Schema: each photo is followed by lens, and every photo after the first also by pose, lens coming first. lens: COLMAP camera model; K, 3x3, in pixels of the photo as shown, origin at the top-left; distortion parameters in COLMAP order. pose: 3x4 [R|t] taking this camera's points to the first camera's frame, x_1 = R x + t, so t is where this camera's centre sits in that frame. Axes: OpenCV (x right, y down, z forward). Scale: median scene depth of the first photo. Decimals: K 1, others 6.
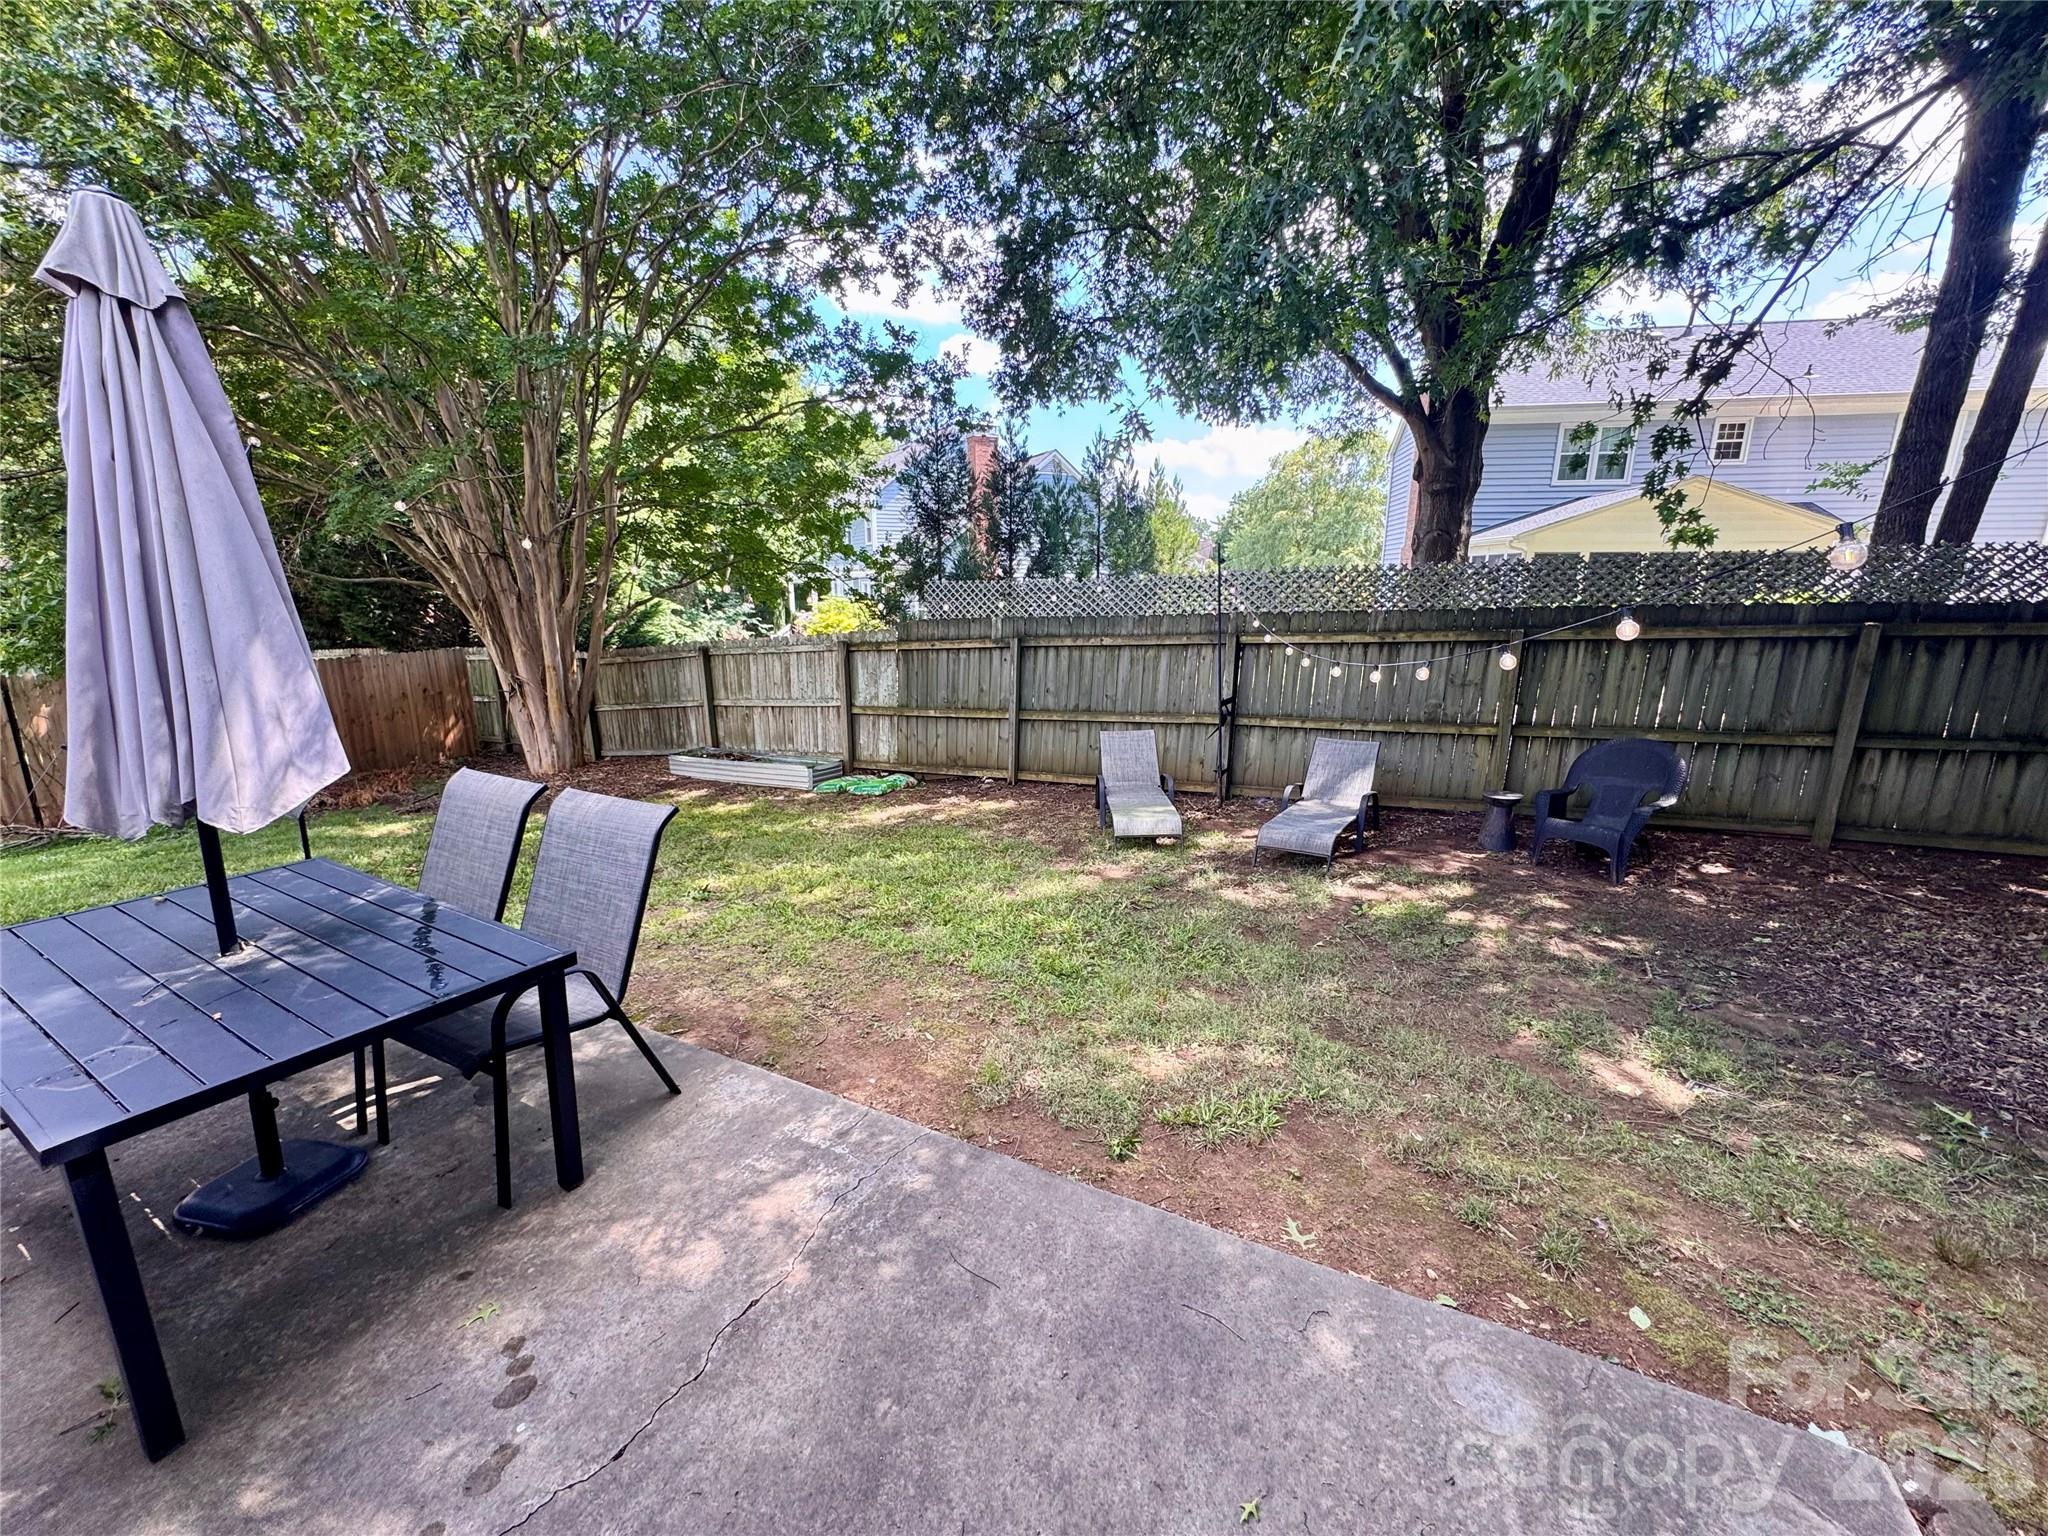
lens RADIAL K [[821.4, 0, 1019.3], [0, 821.4, 770.9], [0, 0, 1]] dist [-0.003287, 0.000587]
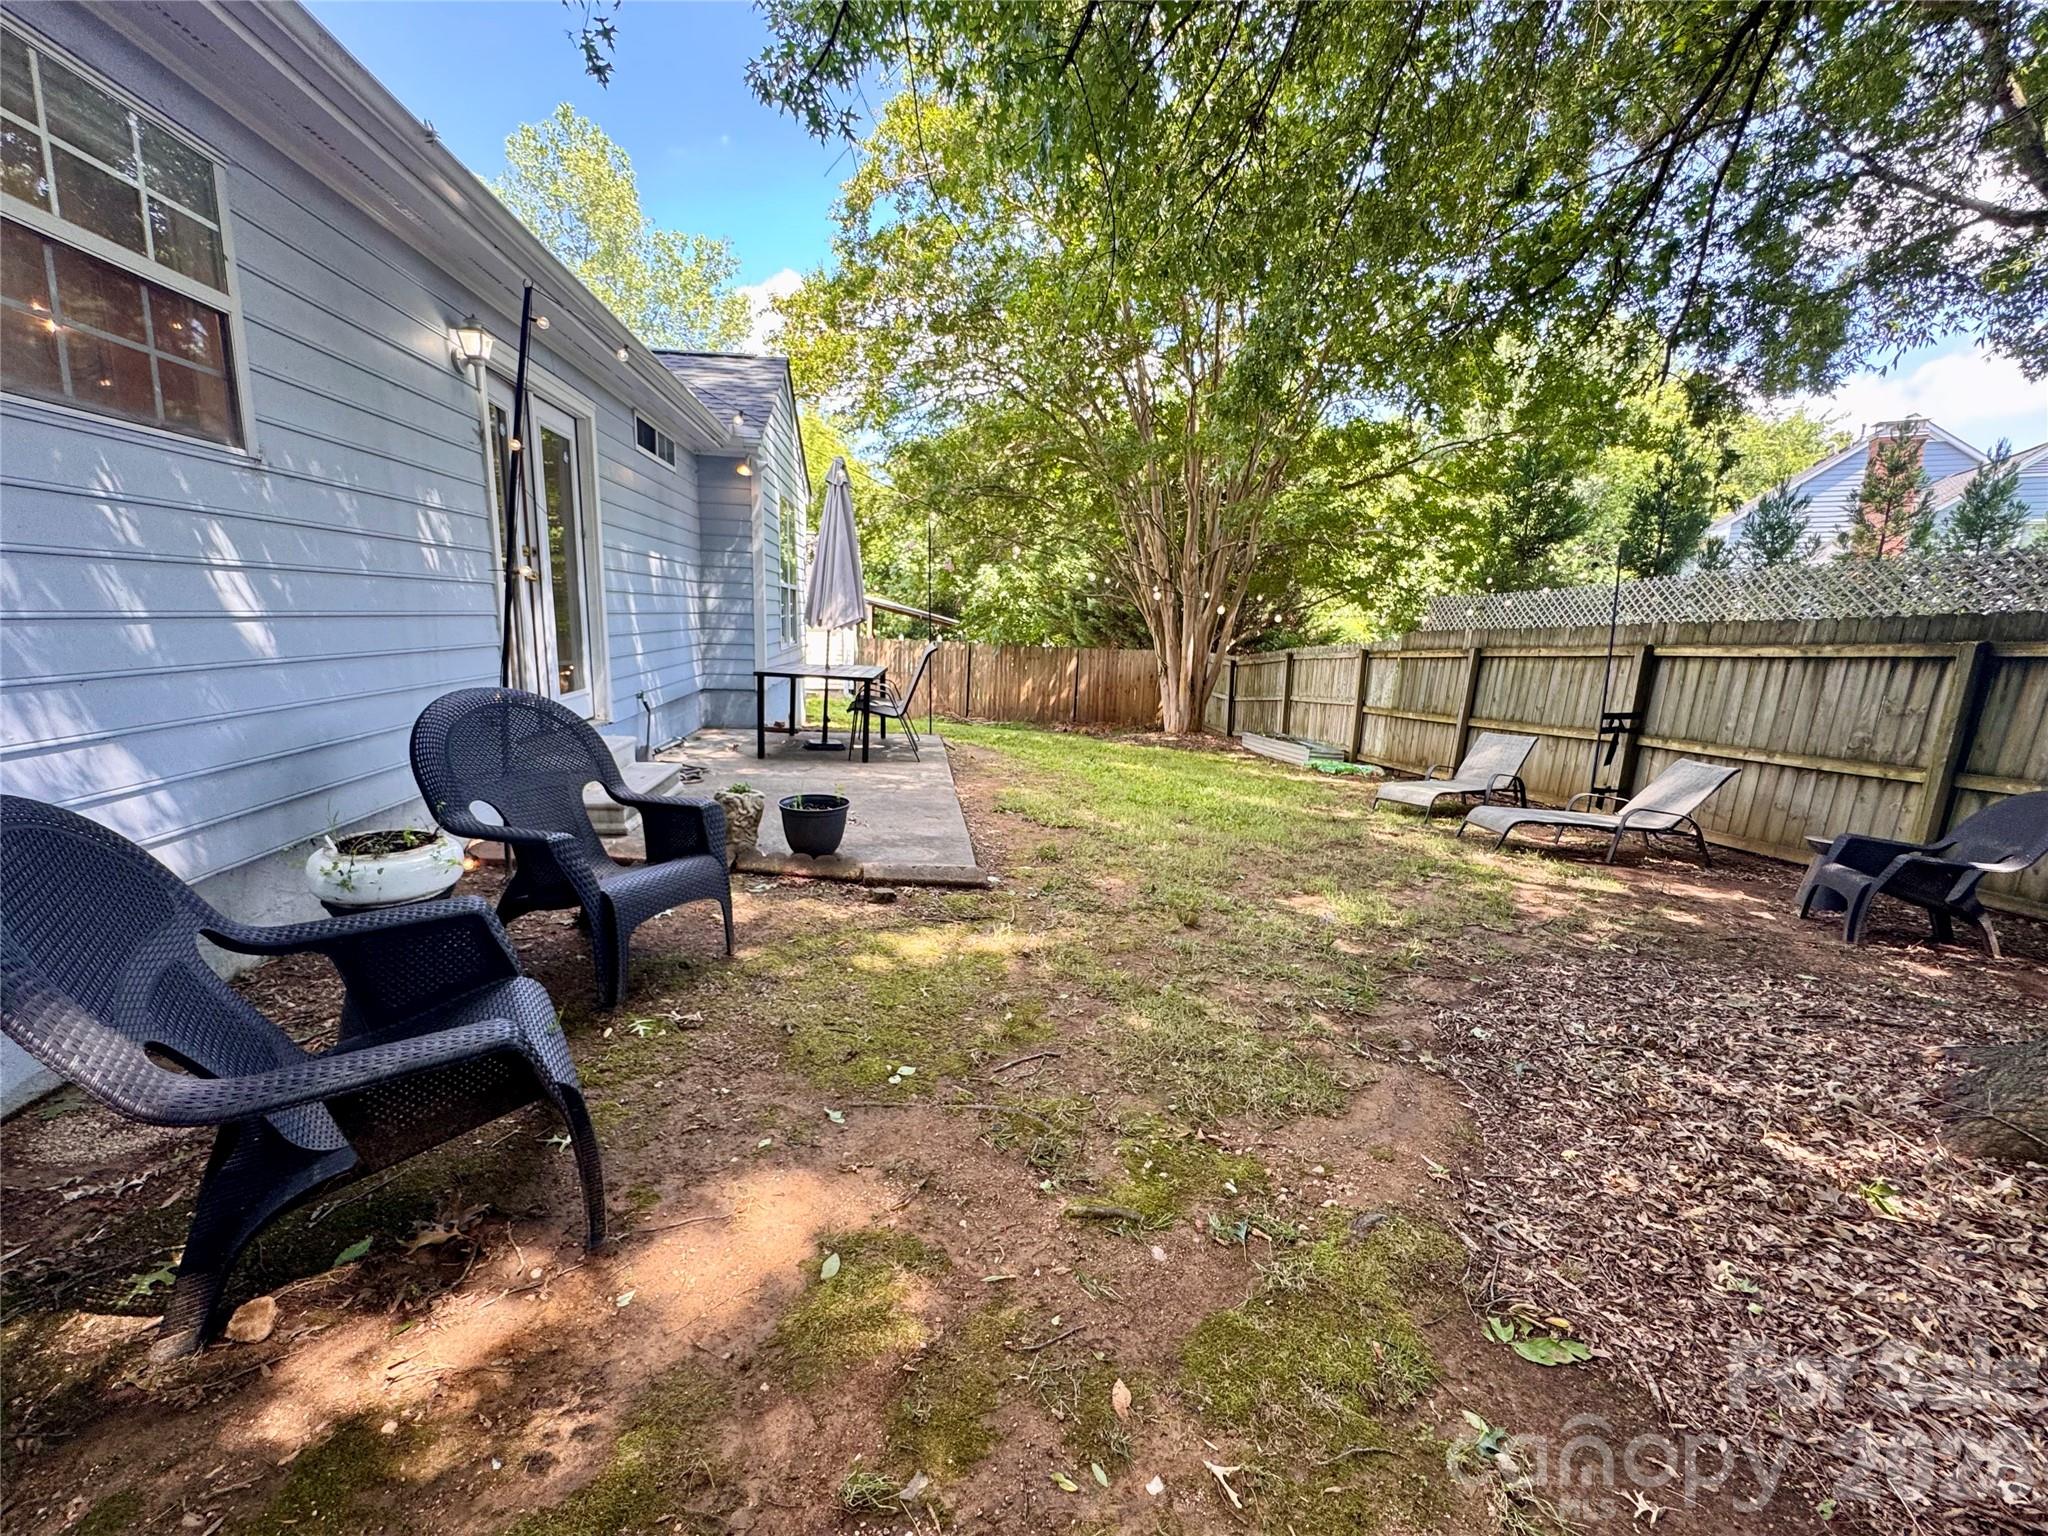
lens RADIAL K [[821.4, 0, 1018.3], [0, 821.4, 772.4], [0, 0, 1]] dist [-0.003287, 0.000587]
pose [[0.576626, 0.172174, -0.798660, 0.611772], [-0.216202, 0.974851, 0.054061, 0.074750], [0.787882, 0.141499, 0.599349, -0.084366]]
